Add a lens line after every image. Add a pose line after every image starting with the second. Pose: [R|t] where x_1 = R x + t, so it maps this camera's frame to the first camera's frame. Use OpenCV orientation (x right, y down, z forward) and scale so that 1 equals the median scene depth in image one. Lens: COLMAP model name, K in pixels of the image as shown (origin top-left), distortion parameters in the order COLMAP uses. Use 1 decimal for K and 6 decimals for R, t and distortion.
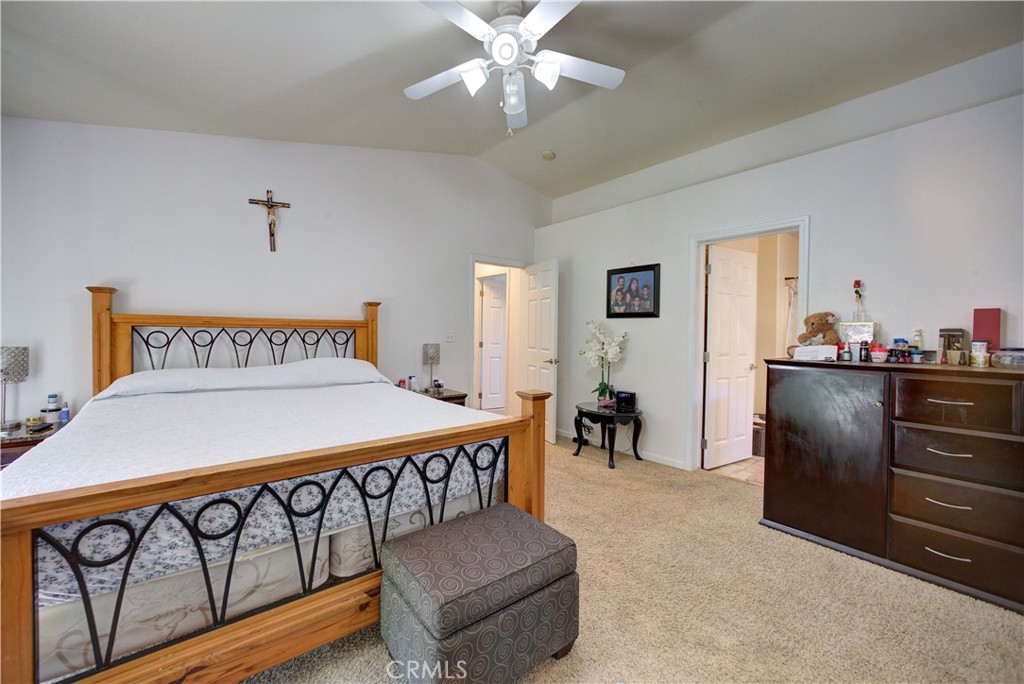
lens RADIAL K [[407.4, 0, 501.9], [0, 407.4, 336.2], [0, 0, 1]] dist [-0.001502, 0.002989]
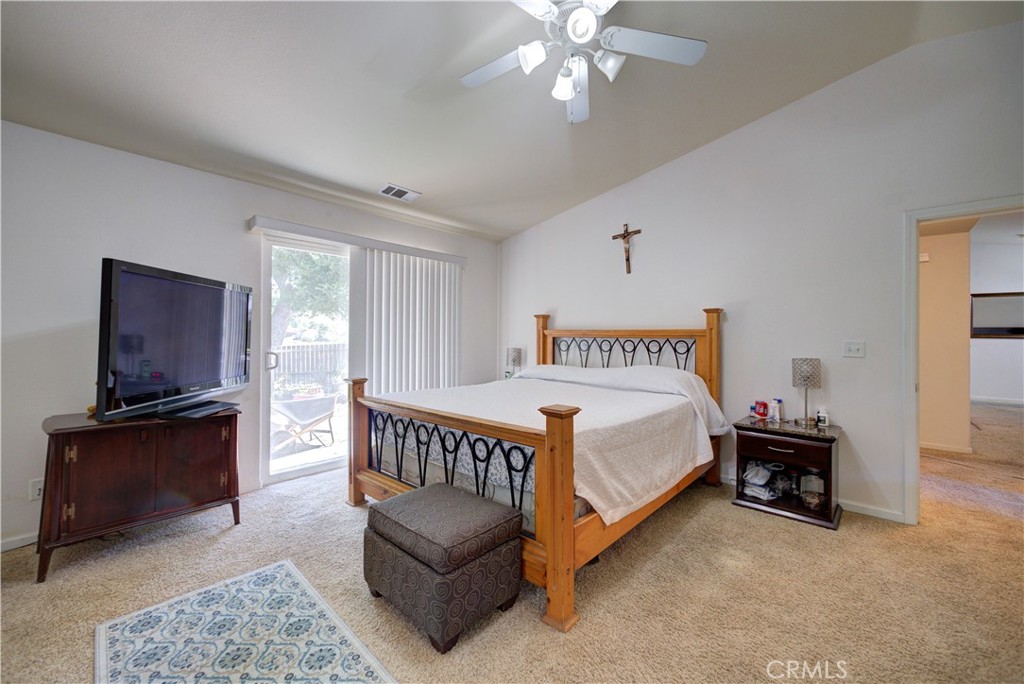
lens RADIAL K [[407.4, 0, 508.3], [0, 407.4, 340.8], [0, 0, 1]] dist [-0.001502, 0.002989]
pose [[0.182694, -0.001375, -0.983169, 0.719130], [-0.017996, 0.999827, -0.004742, 0.001088], [0.983005, 0.018559, 0.182637, 0.578192]]
